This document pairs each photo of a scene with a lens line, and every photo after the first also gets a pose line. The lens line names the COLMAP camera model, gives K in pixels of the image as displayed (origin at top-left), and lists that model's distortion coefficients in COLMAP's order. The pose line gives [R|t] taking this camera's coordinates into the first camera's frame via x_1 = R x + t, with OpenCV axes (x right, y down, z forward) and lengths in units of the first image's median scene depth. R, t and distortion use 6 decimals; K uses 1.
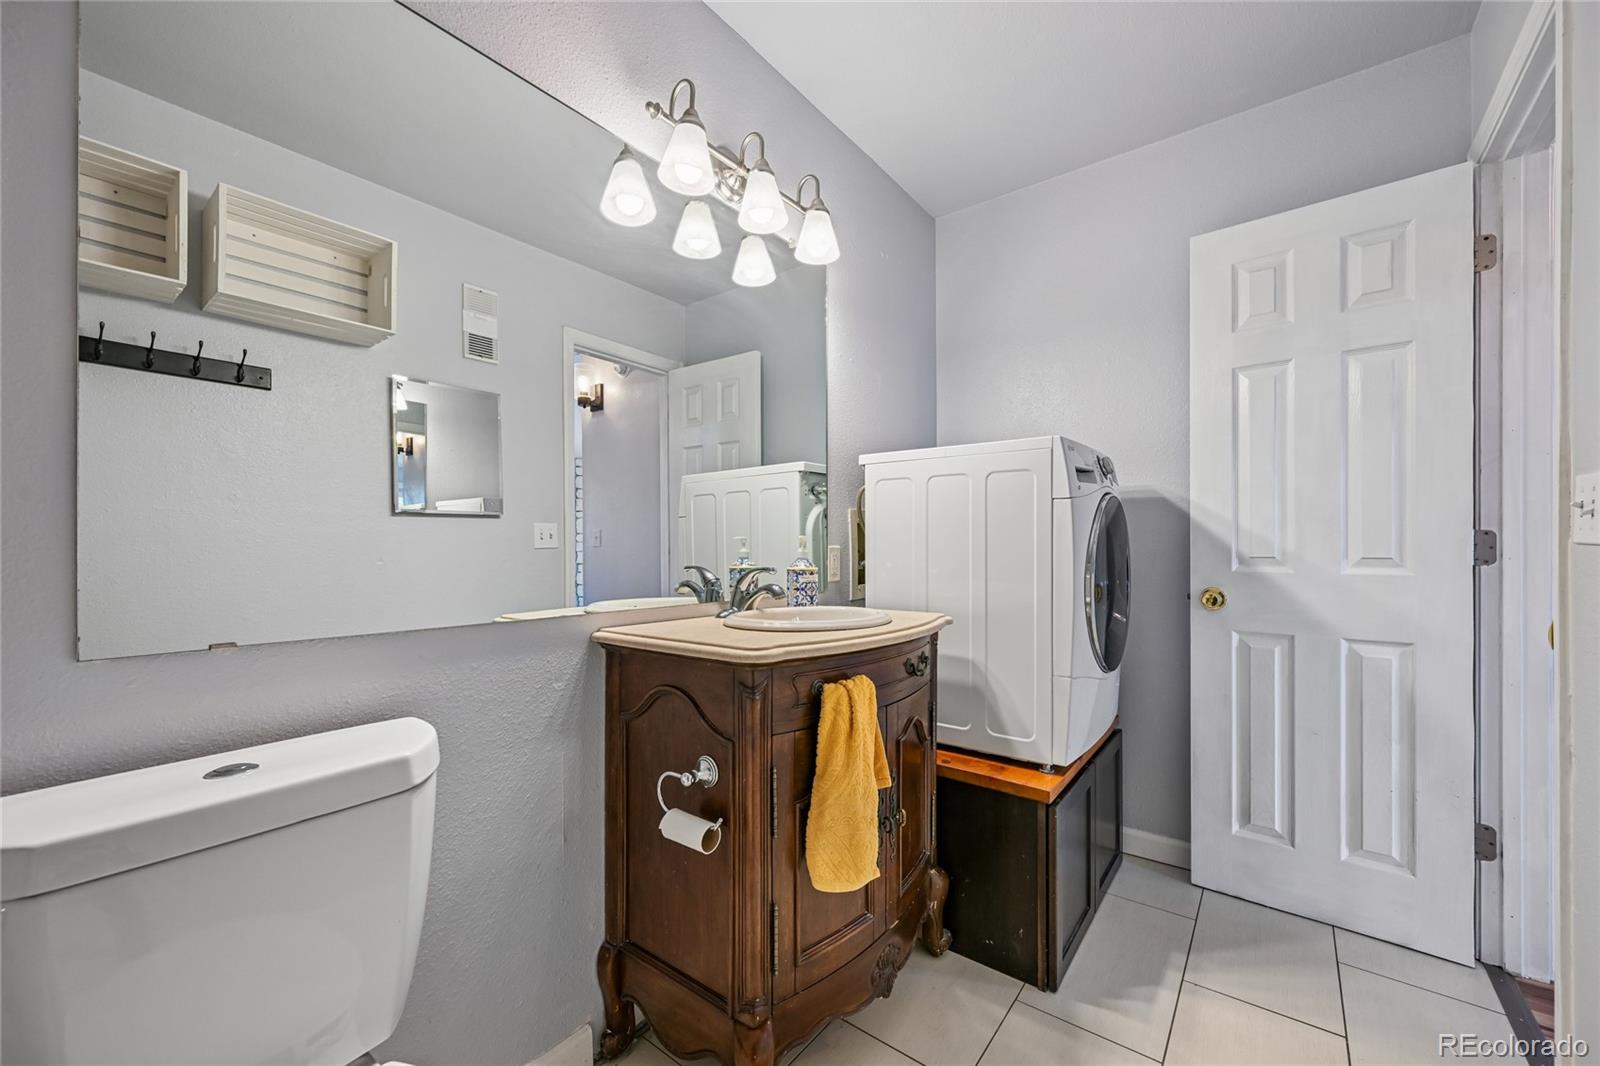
lens RADIAL K [[627.1, 0, 800.6], [0, 627.1, 541.2], [0, 0, 1]] dist [-0.003352, 0.001083]
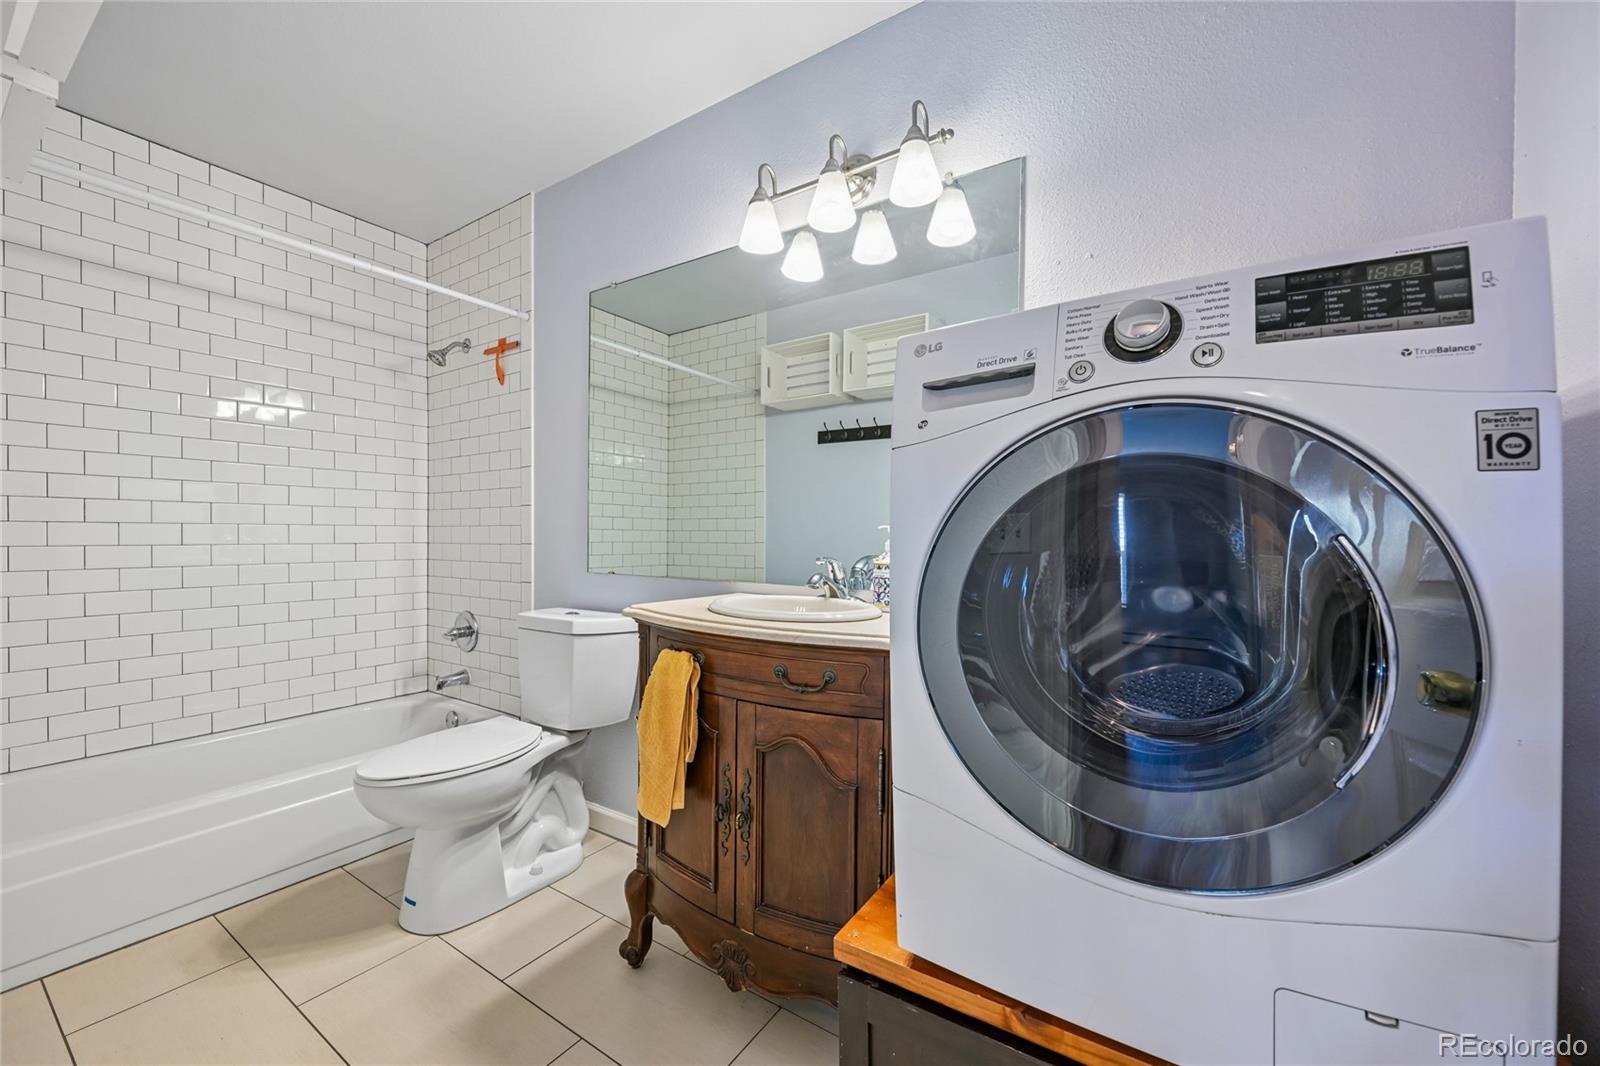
lens RADIAL K [[627.1, 0, 799.7], [0, 627.1, 538.8], [0, 0, 1]] dist [-0.003352, 0.001083]
pose [[0.075962, 0.002880, -0.997107, 0.775796], [-0.007115, 0.999972, 0.002346, 0.008722], [0.997085, 0.006916, 0.075980, 0.722951]]
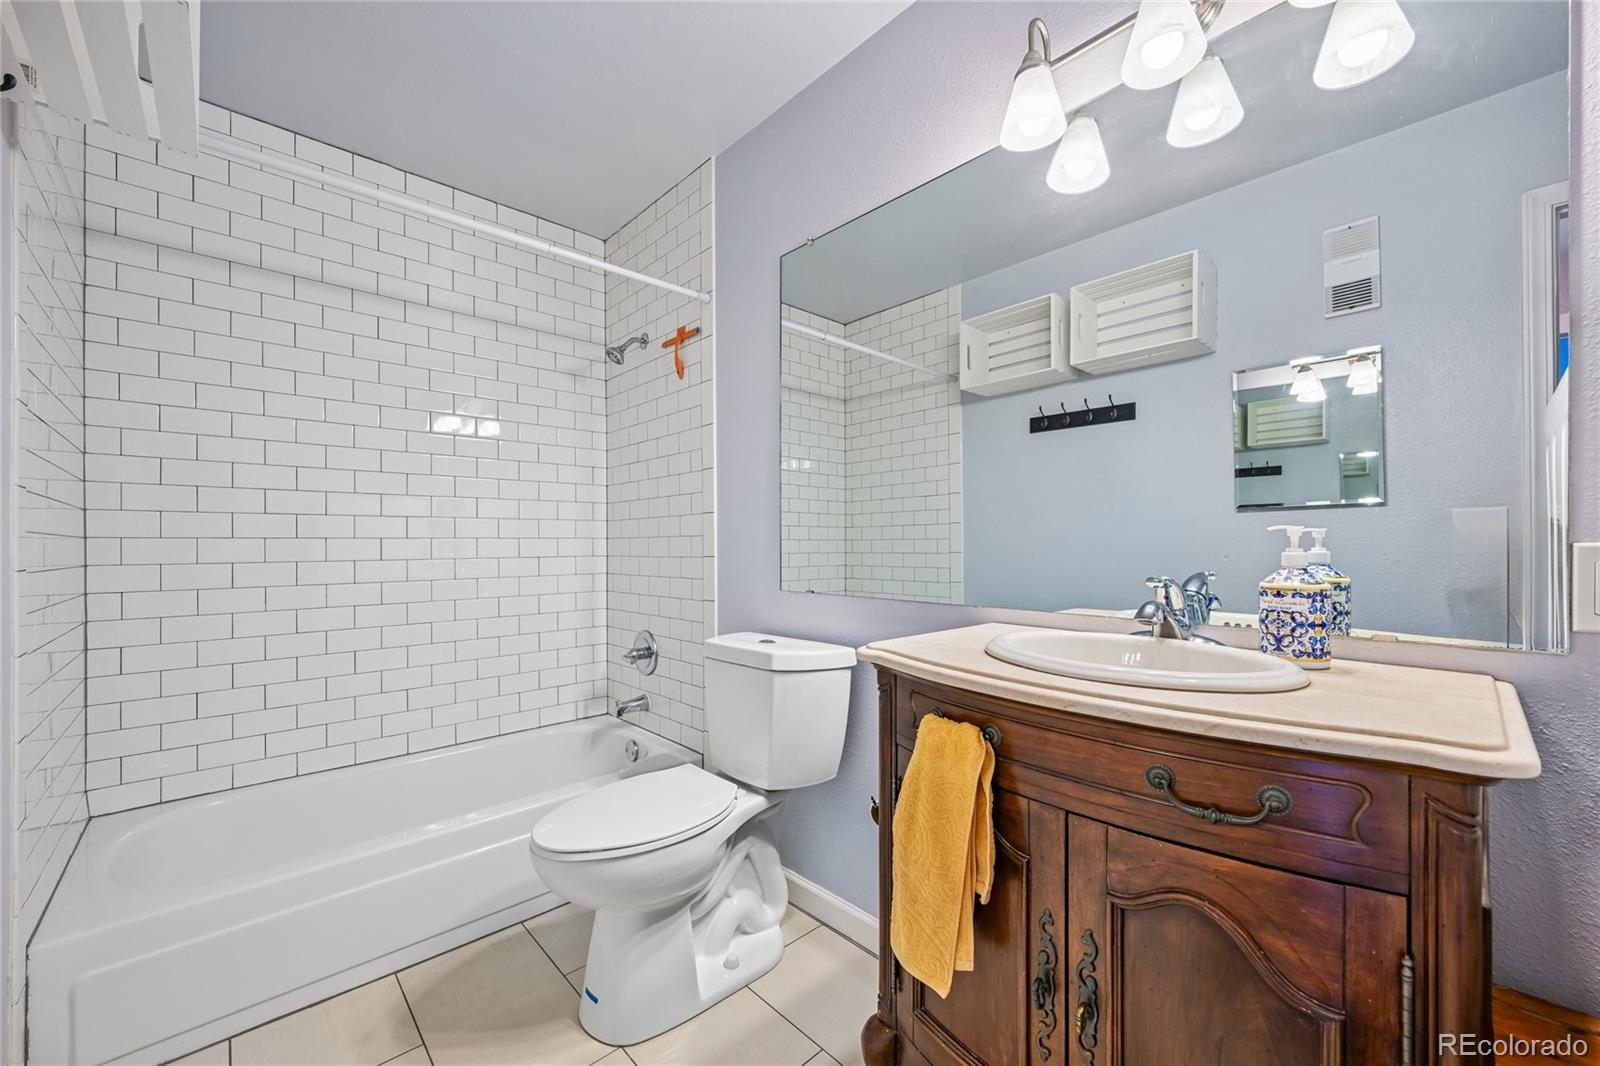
lens RADIAL K [[627.1, 0, 799.2], [0, 627.1, 539.4], [0, 0, 1]] dist [-0.003352, 0.001083]
pose [[-0.158966, -0.010485, -0.987228, 0.534368], [0.003100, 0.999933, -0.011120, 0.008295], [0.987279, -0.004828, -0.158923, 0.598994]]
